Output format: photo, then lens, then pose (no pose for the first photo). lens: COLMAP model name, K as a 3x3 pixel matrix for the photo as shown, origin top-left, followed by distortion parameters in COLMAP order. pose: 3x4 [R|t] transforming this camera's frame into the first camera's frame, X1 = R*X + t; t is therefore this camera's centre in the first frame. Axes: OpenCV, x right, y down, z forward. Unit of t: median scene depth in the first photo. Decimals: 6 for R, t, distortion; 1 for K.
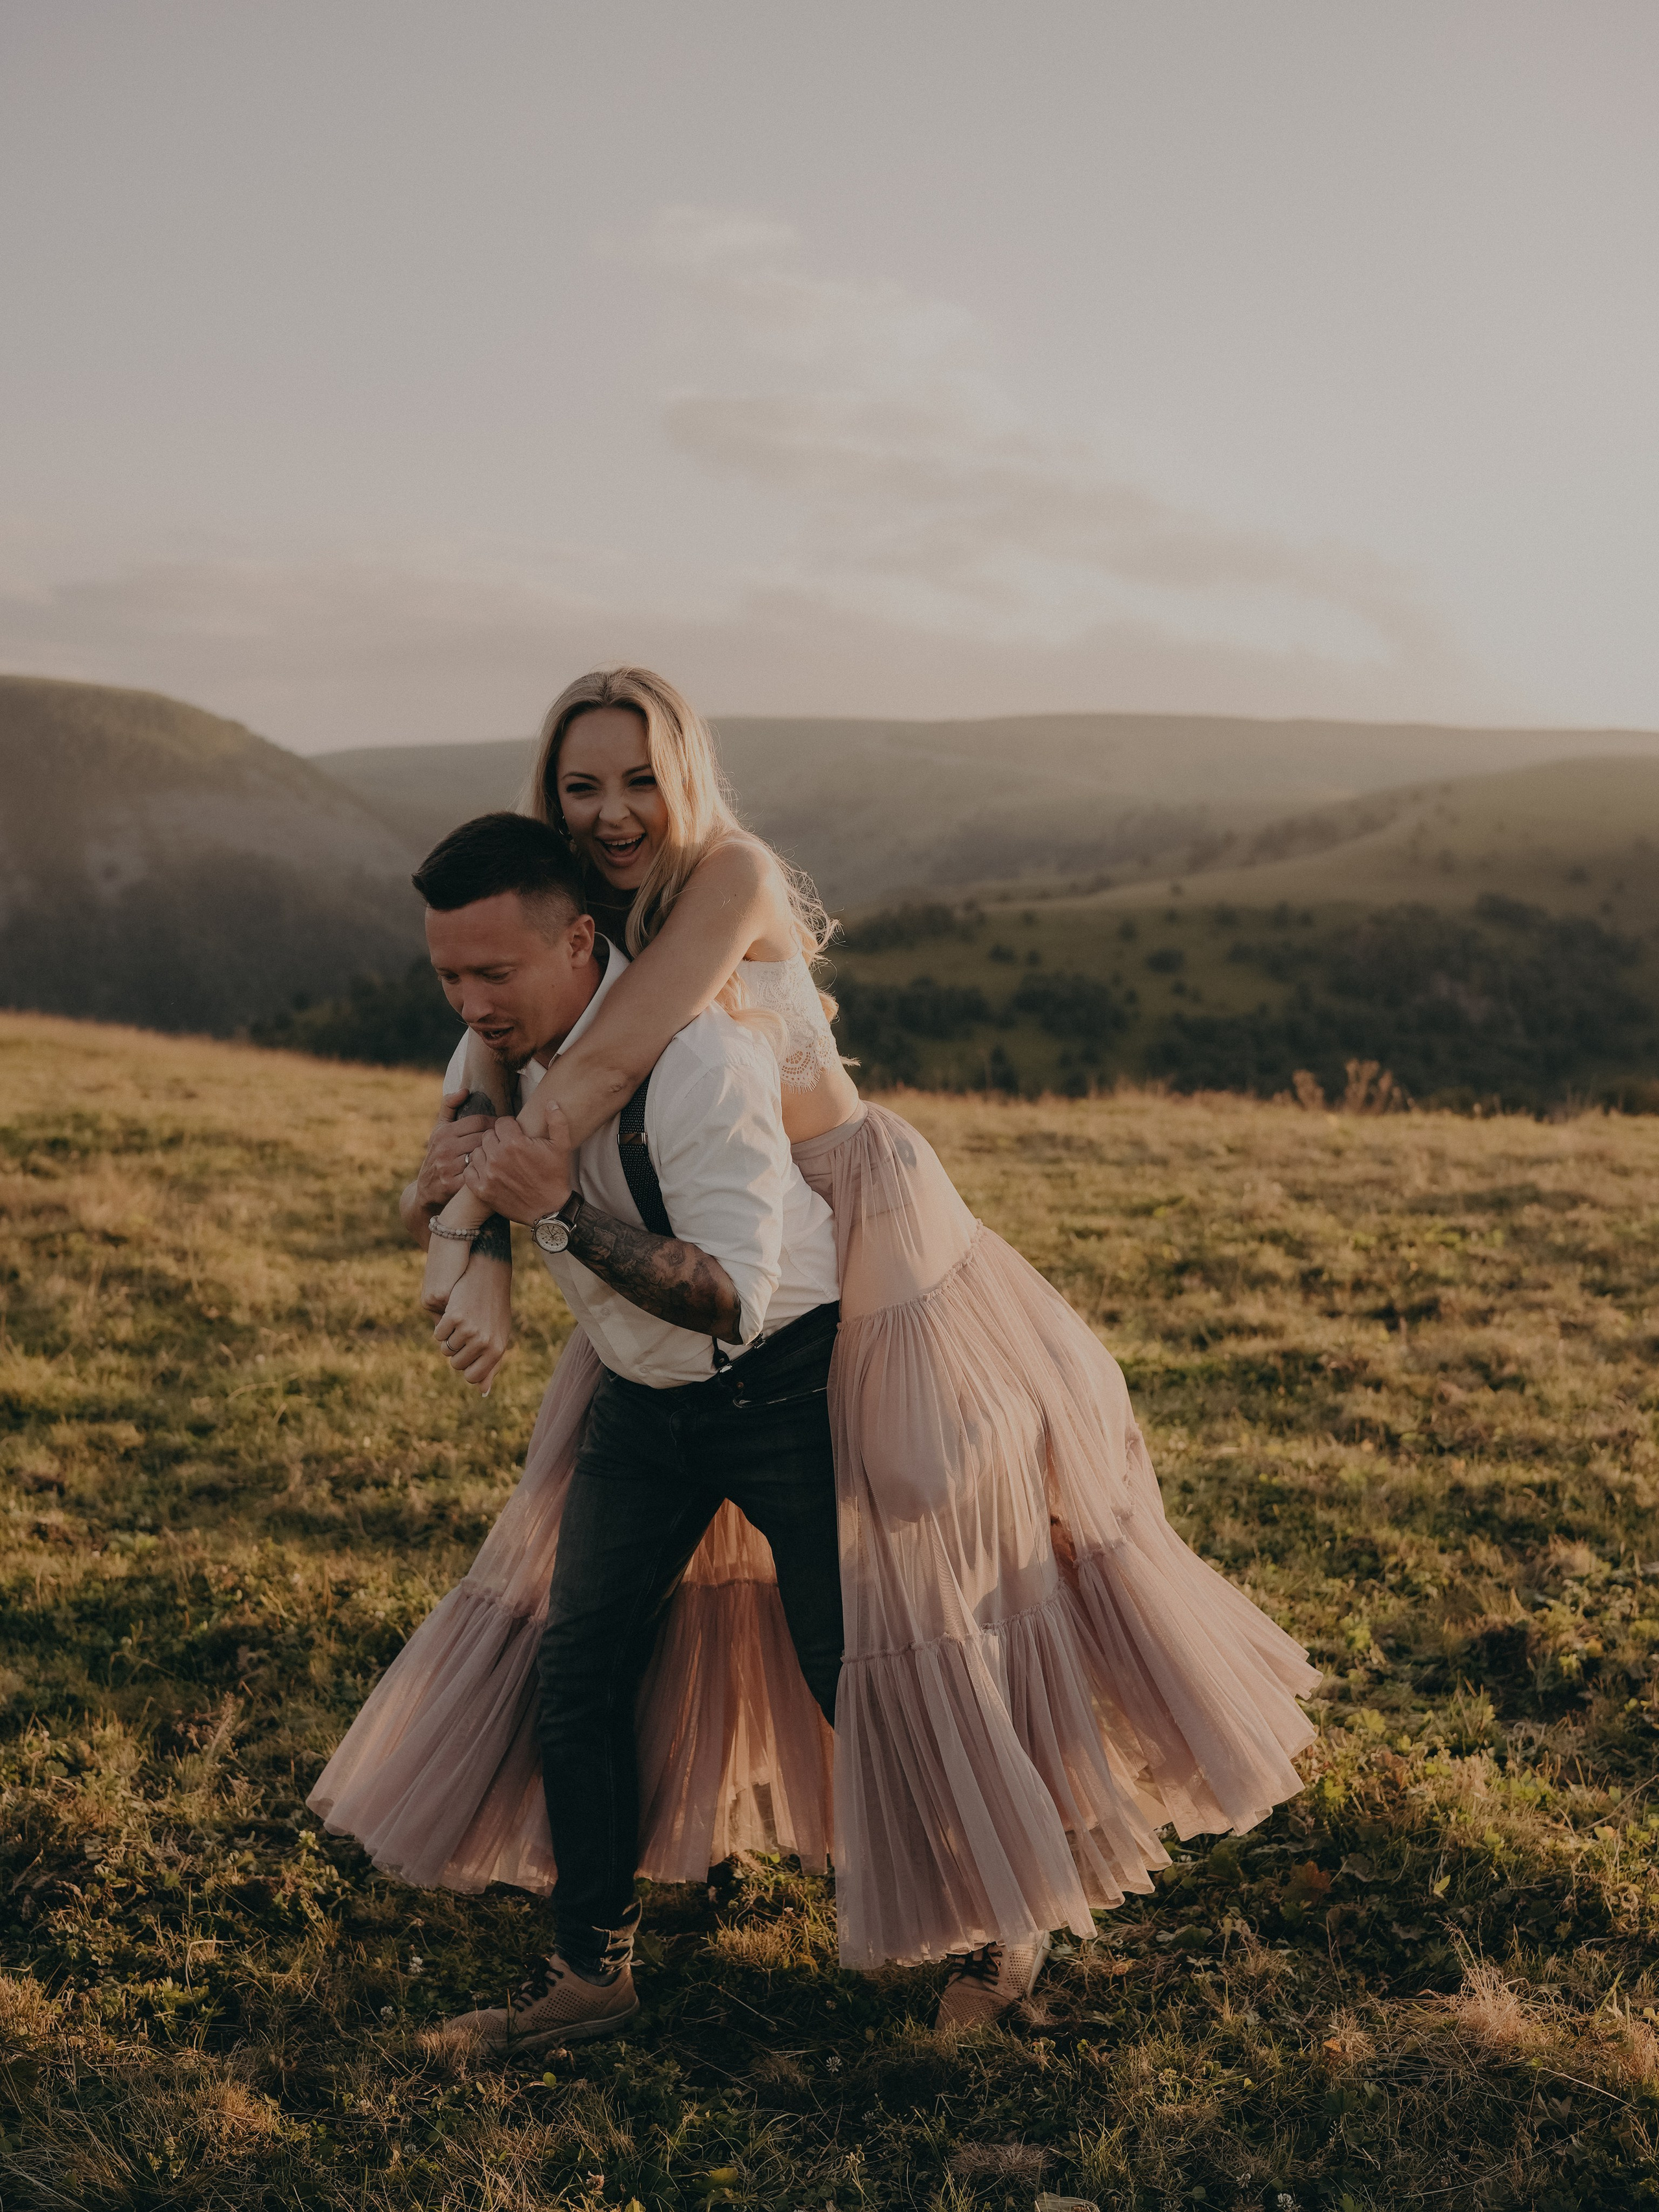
lens RADIAL K [[2652.8, 0, 829.5], [0, 2652.8, 1106.0], [0, 0, 1]] dist [-0.192085, 0.232138]
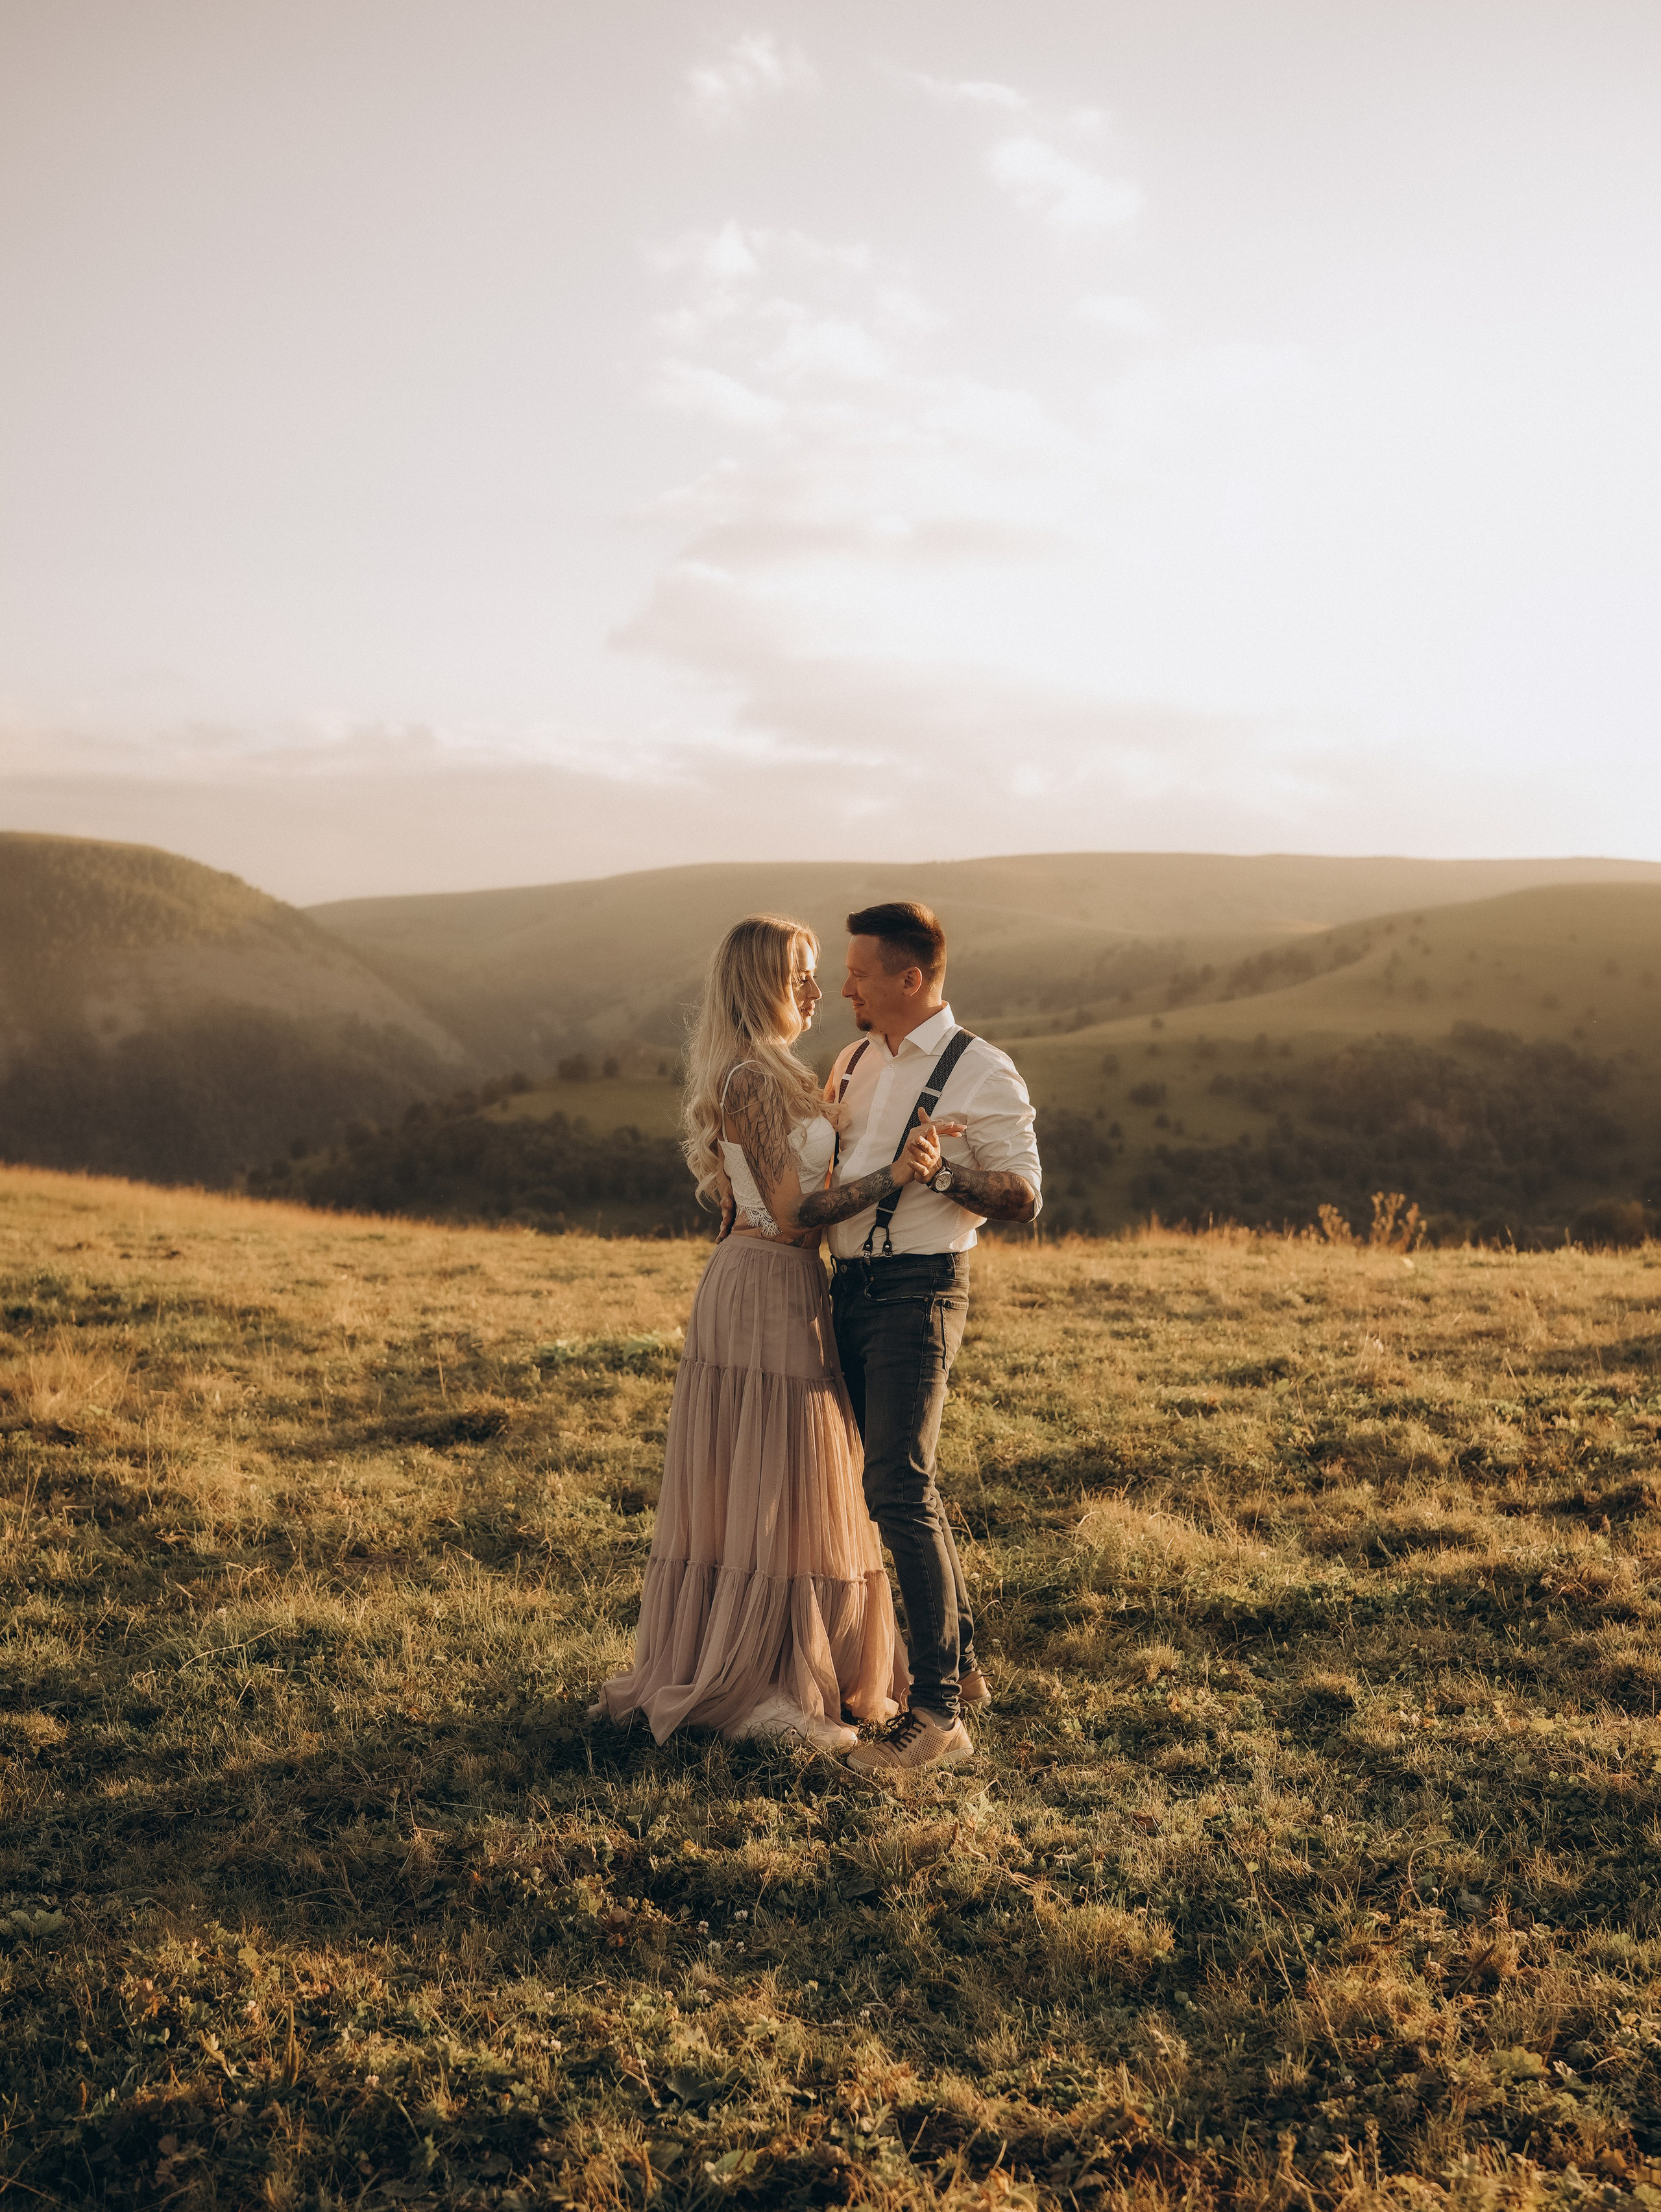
lens RADIAL K [[2574.6, 0, 830.5], [0, 2574.6, 1106.0], [0, 0, 1]] dist [-0.199703, 0.261874]
pose [[0.999806, -0.018336, 0.007161, -0.027759], [0.018687, 0.998443, -0.052550, -0.010105], [-0.006186, 0.052673, 0.998593, 0.177411]]
